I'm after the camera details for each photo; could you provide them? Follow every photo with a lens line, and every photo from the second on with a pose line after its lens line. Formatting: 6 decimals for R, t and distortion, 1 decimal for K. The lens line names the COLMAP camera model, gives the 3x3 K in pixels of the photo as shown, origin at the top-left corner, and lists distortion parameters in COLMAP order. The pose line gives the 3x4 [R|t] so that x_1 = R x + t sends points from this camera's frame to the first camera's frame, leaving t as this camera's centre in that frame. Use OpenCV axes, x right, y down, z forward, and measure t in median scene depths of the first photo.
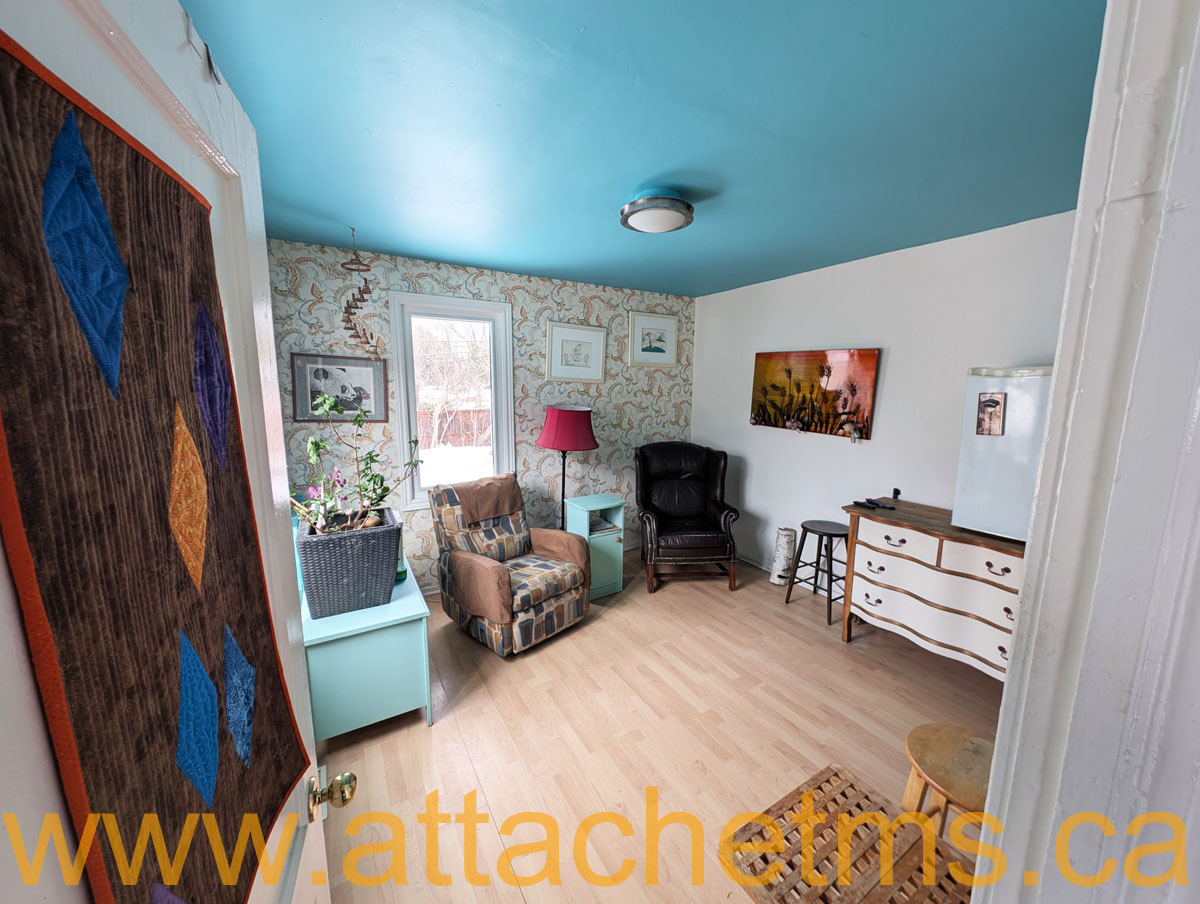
lens RADIAL K [[451.8, 0, 600.0], [0, 451.8, 452.0], [0, 0, 1]] dist [0.022074, -0.000066]
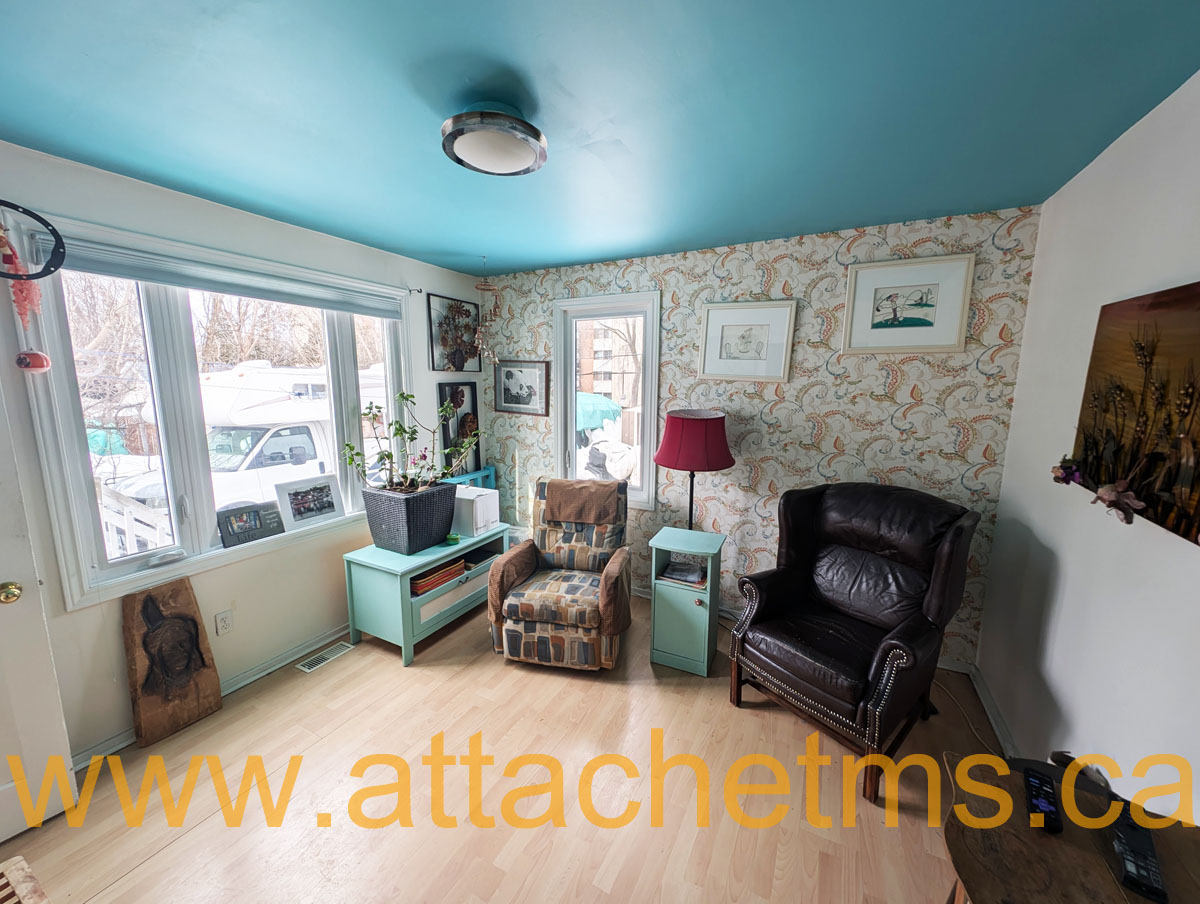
lens RADIAL K [[451.8, 0, 600.0], [0, 451.8, 452.0], [0, 0, 1]] dist [0.022074, -0.000066]
pose [[0.525532, 0.129463, -0.840866, 0.510555], [-0.130465, 0.988927, 0.070720, -0.067492], [0.840711, 0.072538, 0.536603, 0.457545]]
